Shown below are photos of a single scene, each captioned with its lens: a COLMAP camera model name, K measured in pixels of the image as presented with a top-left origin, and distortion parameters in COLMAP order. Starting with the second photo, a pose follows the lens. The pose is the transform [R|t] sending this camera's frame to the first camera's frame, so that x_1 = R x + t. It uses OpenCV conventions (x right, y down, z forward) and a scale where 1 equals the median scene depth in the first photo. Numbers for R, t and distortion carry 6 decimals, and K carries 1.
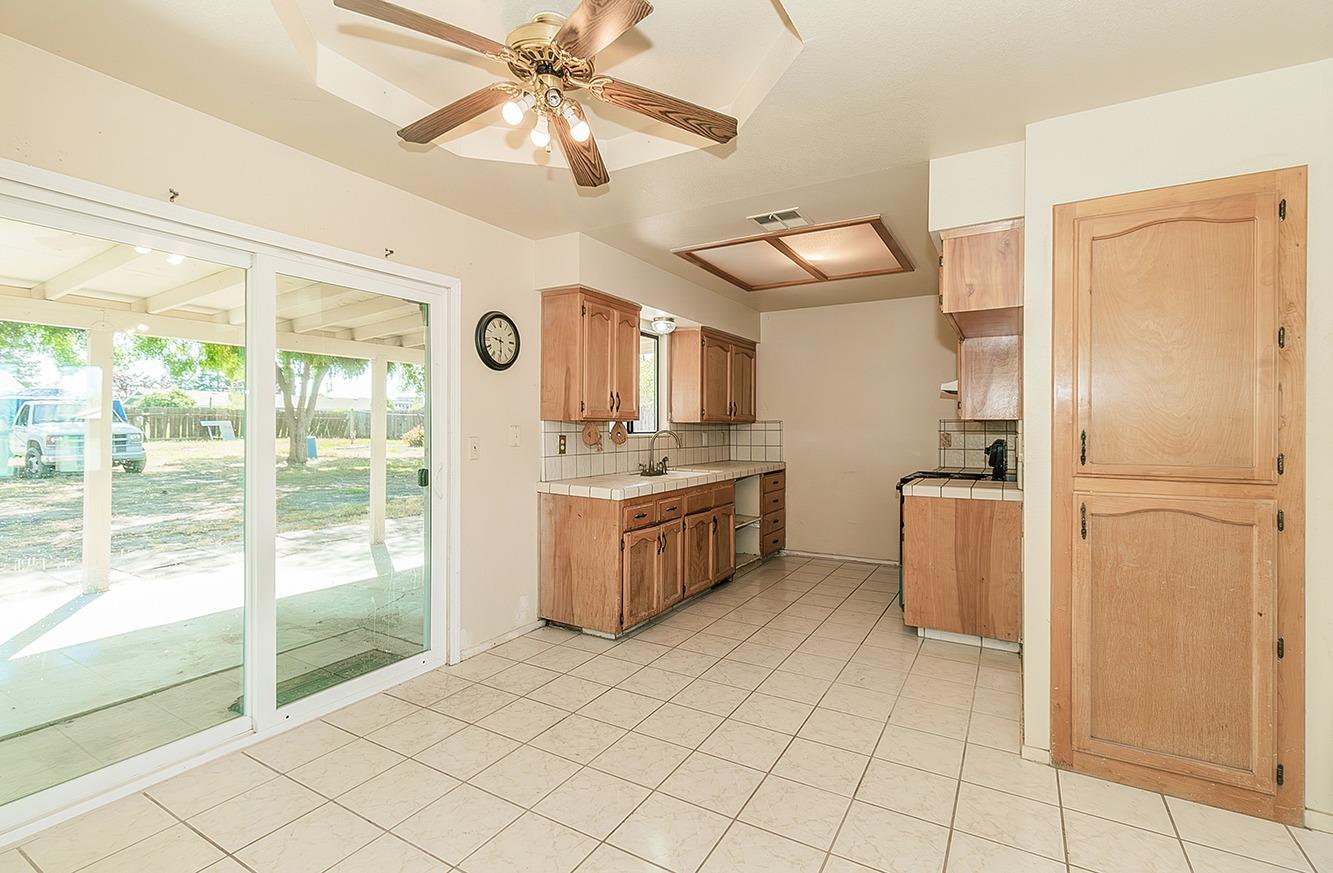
lens RADIAL K [[601.7, 0, 669.0], [0, 601.7, 426.3], [0, 0, 1]] dist [0.000642, -0.001194]
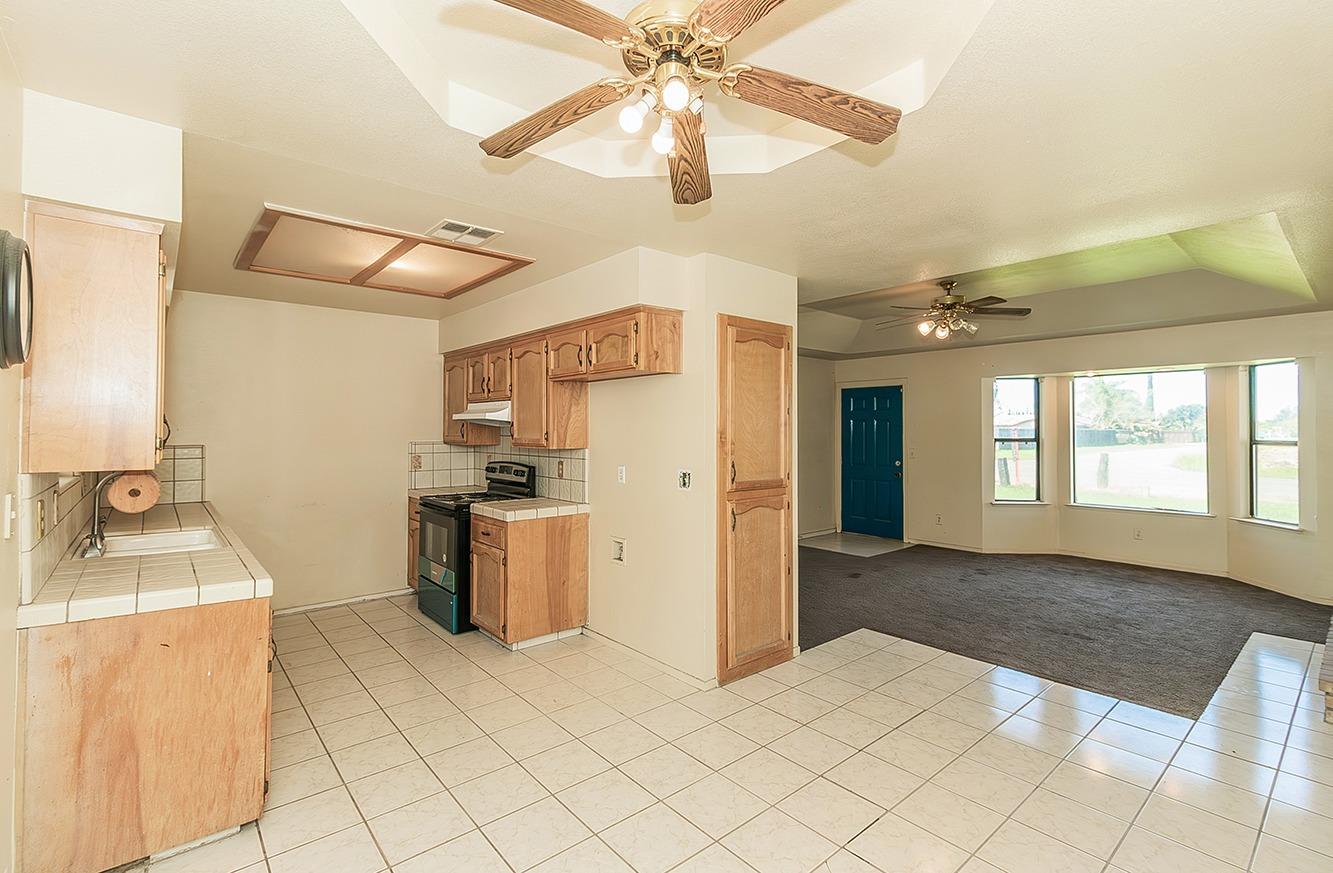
lens RADIAL K [[601.7, 0, 659.5], [0, 601.7, 421.4], [0, 0, 1]] dist [0.000642, -0.001194]
pose [[0.335035, 0.010803, 0.942144, -0.527071], [0.001050, 0.999929, -0.011839, -0.048681], [-0.942205, 0.004956, 0.335000, 0.404212]]
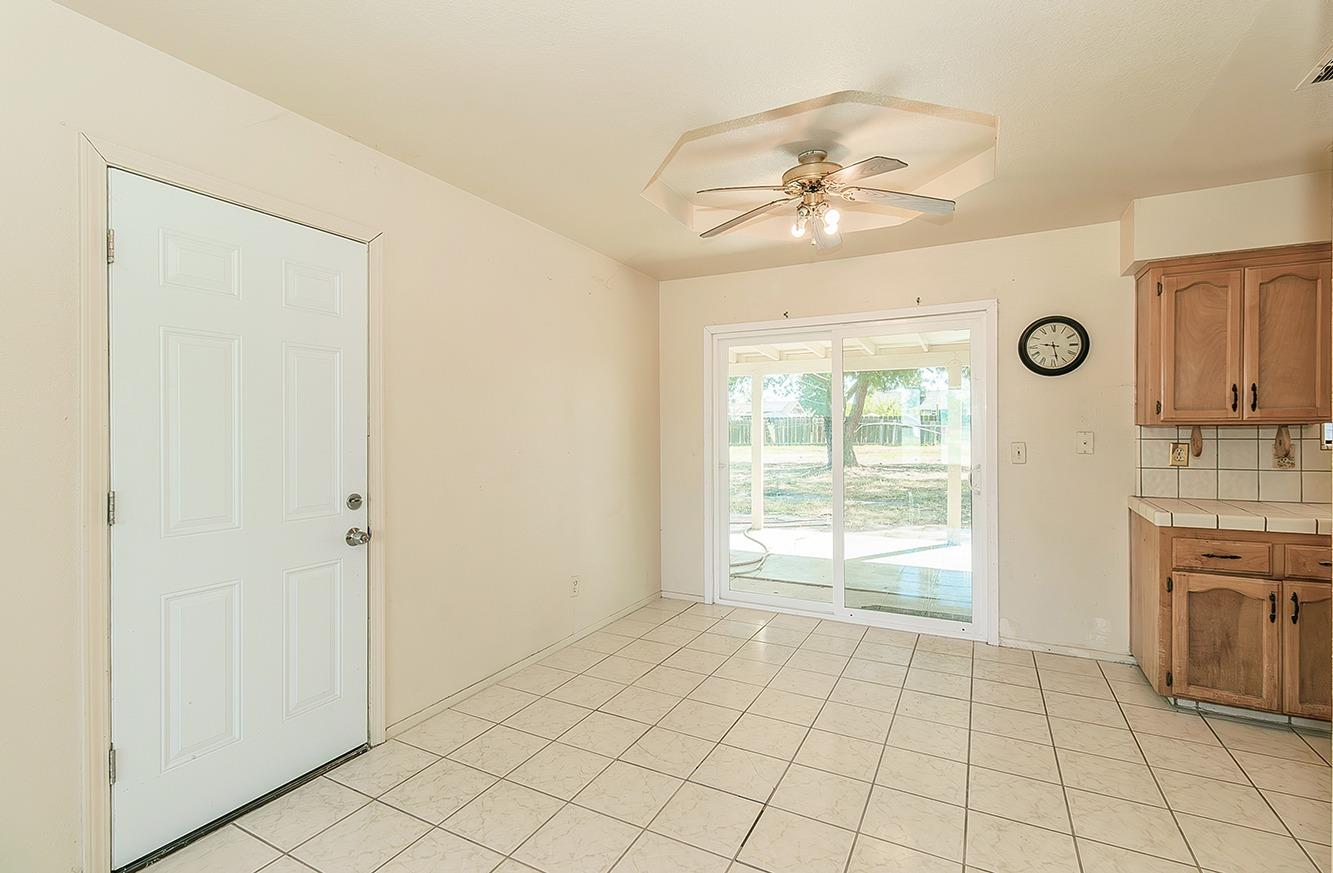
lens RADIAL K [[601.7, 0, 661.5], [0, 601.7, 433.3], [0, 0, 1]] dist [0.000642, -0.001194]
pose [[0.047204, 0.003984, -0.998877, 0.668404], [0.002641, 0.999988, 0.004113, -0.003656], [0.998882, -0.002832, 0.047193, 0.305162]]
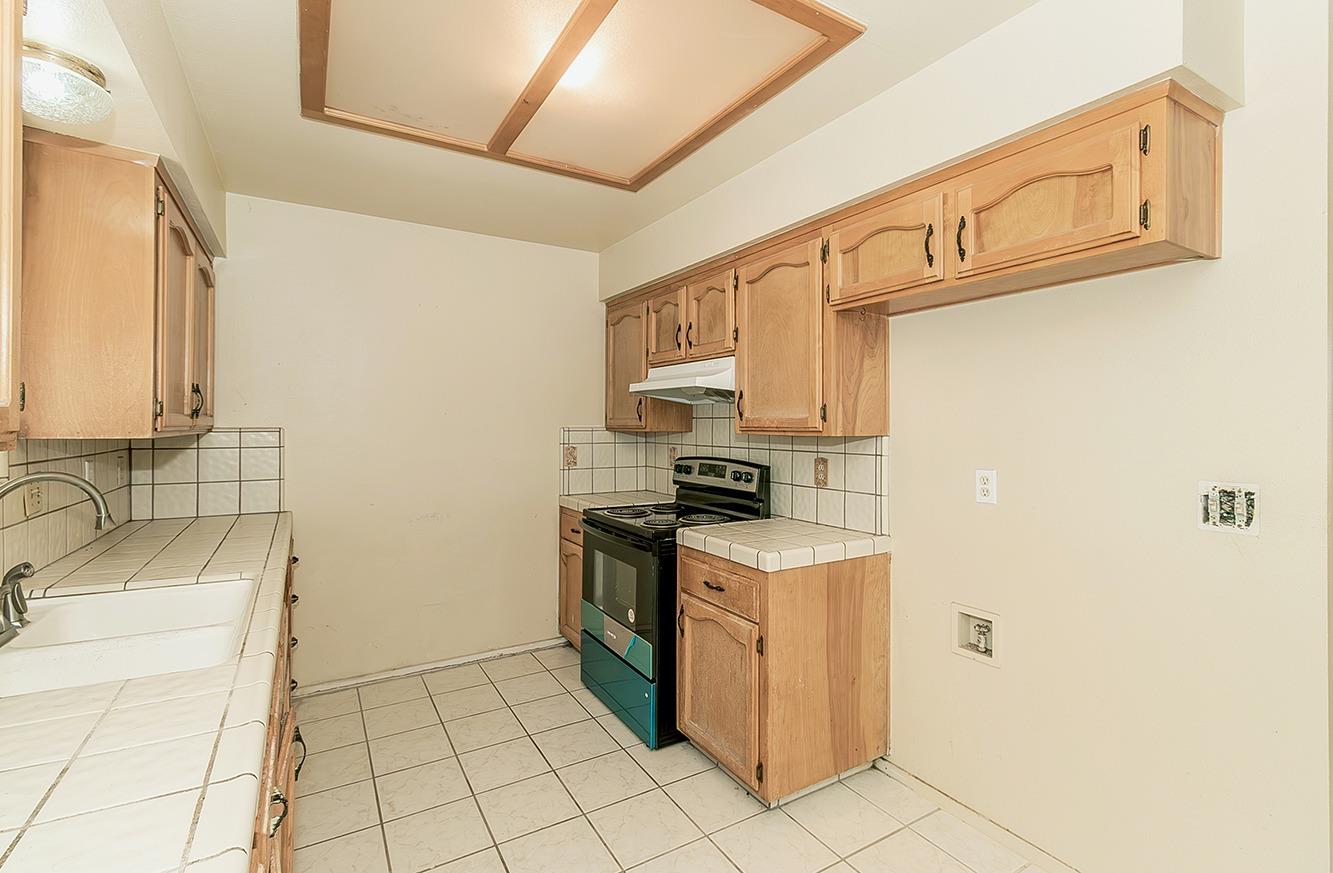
lens RADIAL K [[601.7, 0, 658.9], [0, 601.7, 422.2], [0, 0, 1]] dist [0.000642, -0.001194]
pose [[0.488812, 0.003036, 0.872384, -0.149470], [-0.002169, 0.999995, -0.002265, -0.022529], [-0.872386, -0.000785, 0.488816, 0.834626]]
